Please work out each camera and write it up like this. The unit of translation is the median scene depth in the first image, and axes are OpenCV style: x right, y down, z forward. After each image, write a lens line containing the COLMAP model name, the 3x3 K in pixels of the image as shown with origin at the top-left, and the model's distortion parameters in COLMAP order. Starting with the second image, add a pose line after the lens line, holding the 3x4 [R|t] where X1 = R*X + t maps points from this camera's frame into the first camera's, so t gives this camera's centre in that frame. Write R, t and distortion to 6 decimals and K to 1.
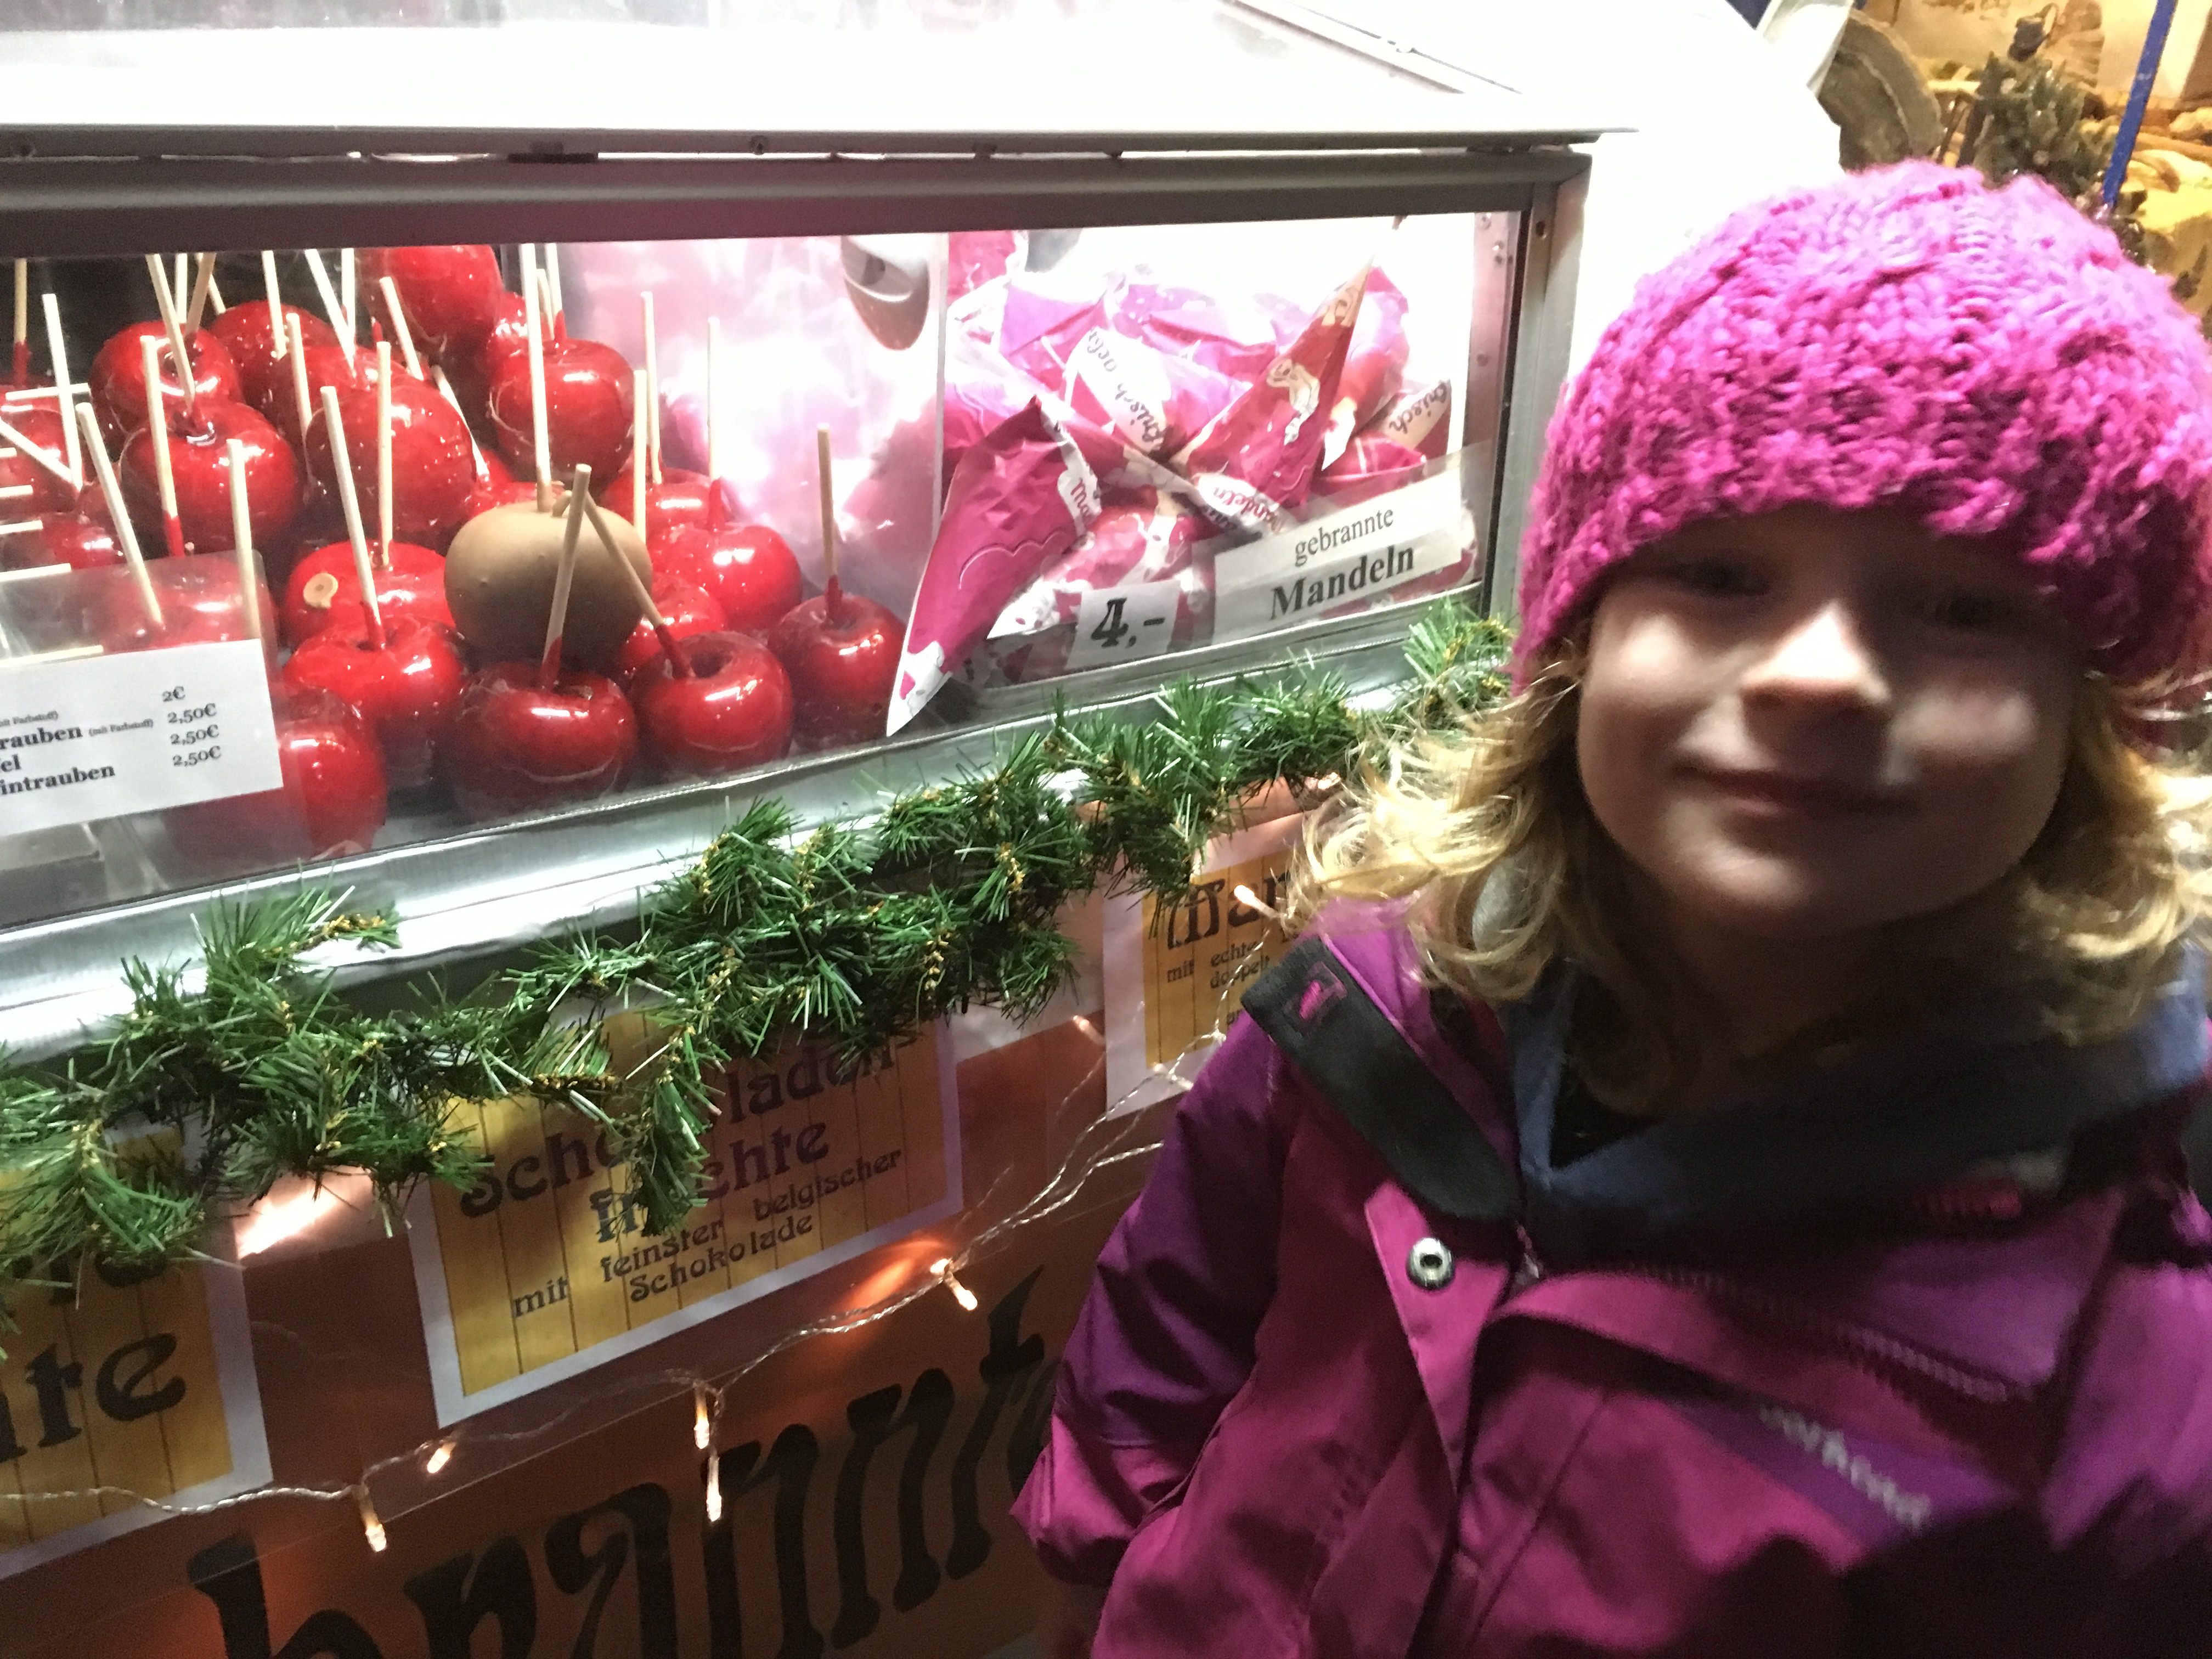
lens RADIAL K [[1870.7, 0, 1106.8], [0, 1870.7, 827.7], [0, 0, 1]] dist [0.018679, 0.006560]
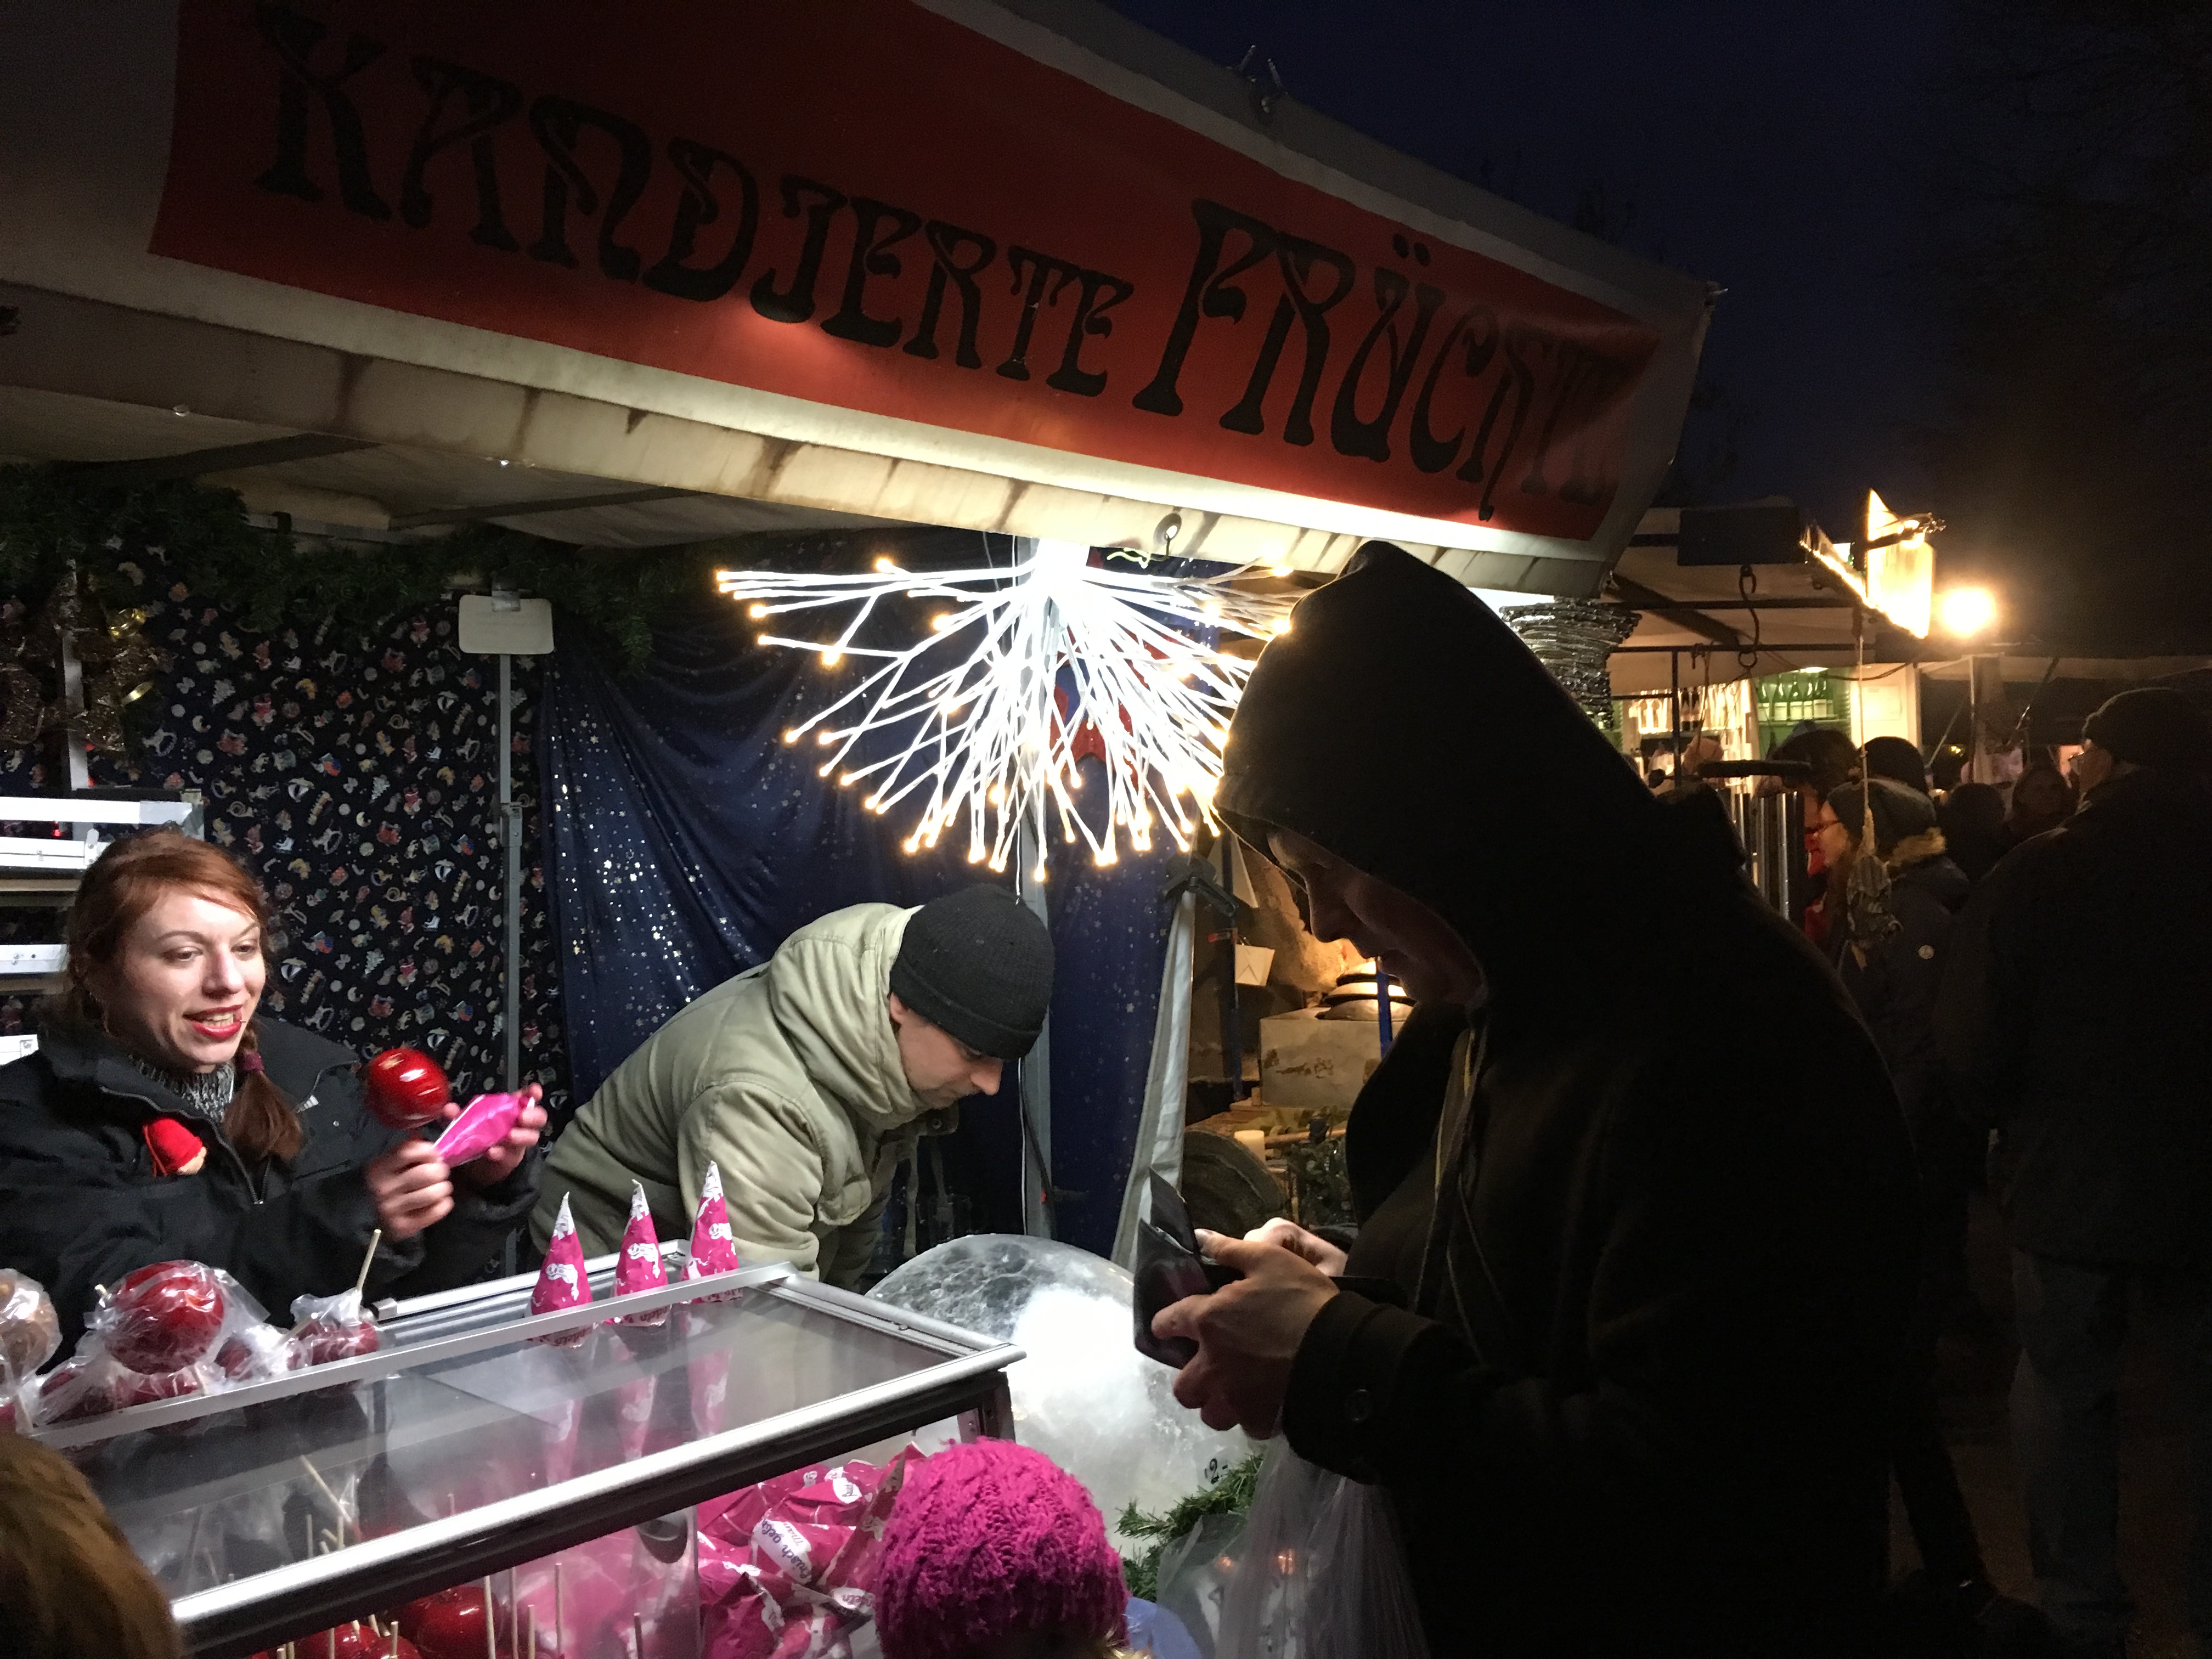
lens RADIAL K [[1870.7, 0, 1107.5], [0, 1870.7, 826.0], [0, 0, 1]] dist [0.018679, 0.006560]
pose [[0.959459, -0.119764, 0.255136, -0.075801], [0.229161, 0.858483, -0.458794, 0.080115], [-0.164082, 0.498662, 0.851125, -1.030976]]
